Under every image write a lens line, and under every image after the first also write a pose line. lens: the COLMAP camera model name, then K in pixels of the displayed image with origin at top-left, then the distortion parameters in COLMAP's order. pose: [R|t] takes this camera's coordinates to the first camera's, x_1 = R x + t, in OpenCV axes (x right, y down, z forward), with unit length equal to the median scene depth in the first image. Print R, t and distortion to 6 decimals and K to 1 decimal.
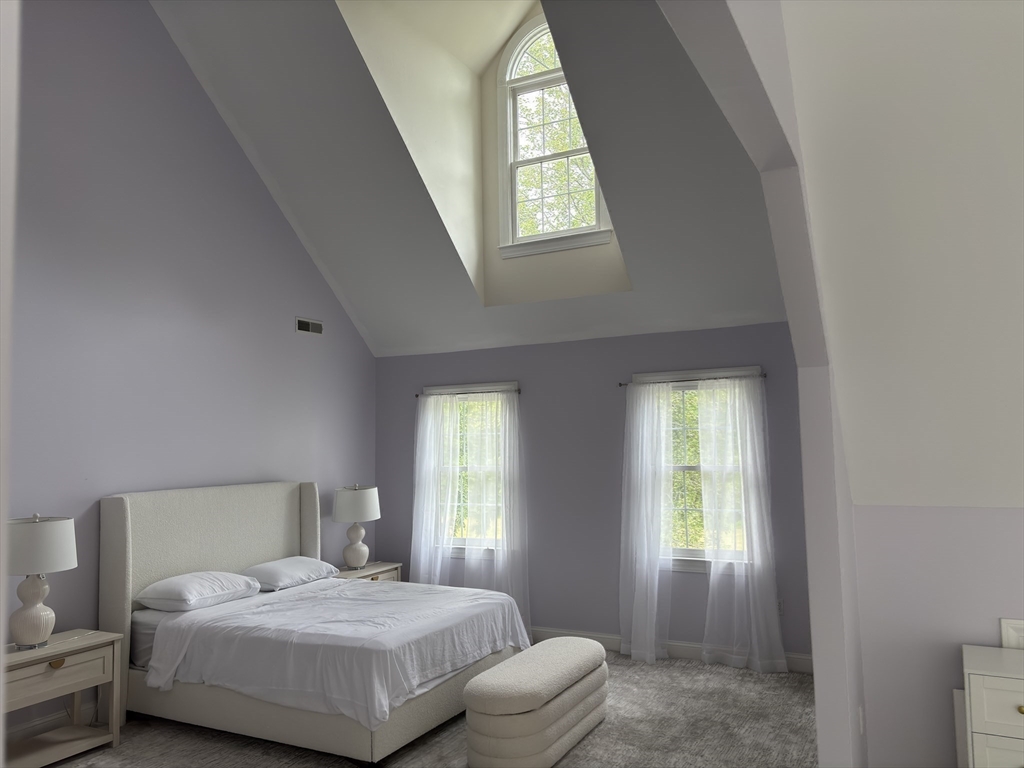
lens RADIAL K [[783.1, 0, 513.6], [0, 783.1, 382.5], [0, 0, 1]] dist [0.032749, -0.008210]
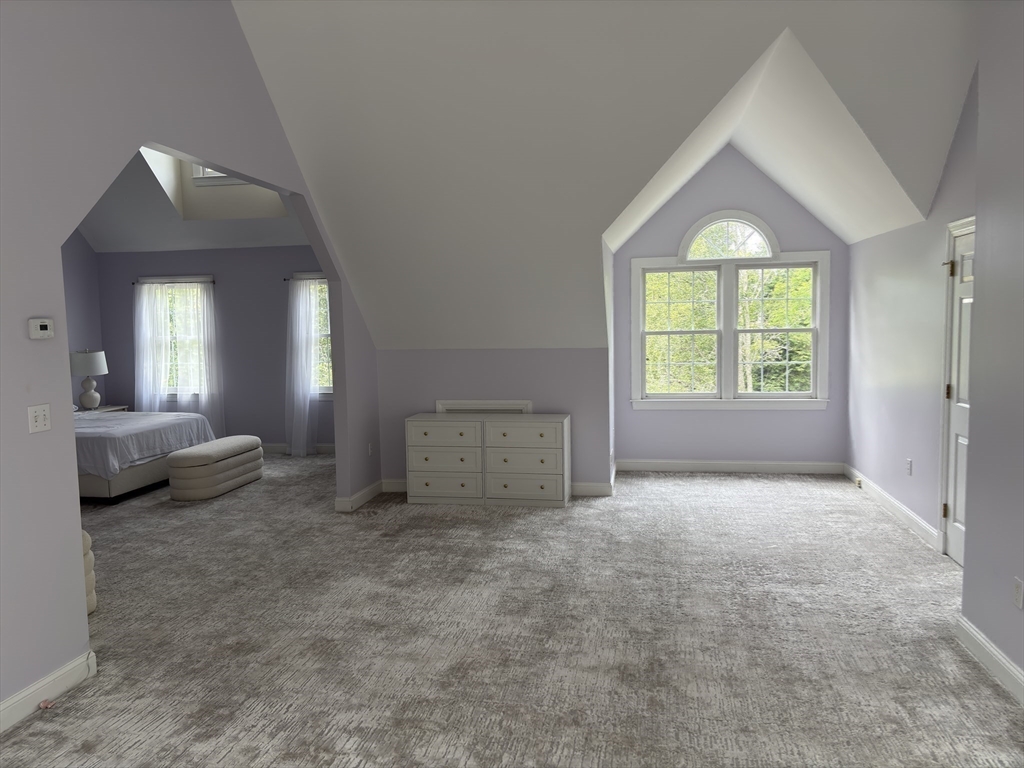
lens RADIAL K [[783.1, 0, 512.8], [0, 783.1, 385.8], [0, 0, 1]] dist [0.032749, -0.008210]
pose [[0.953386, -0.023459, 0.300840, 0.091207], [-0.023594, 0.988126, 0.151825, -0.032954], [-0.300830, -0.151846, 0.941512, -0.529806]]
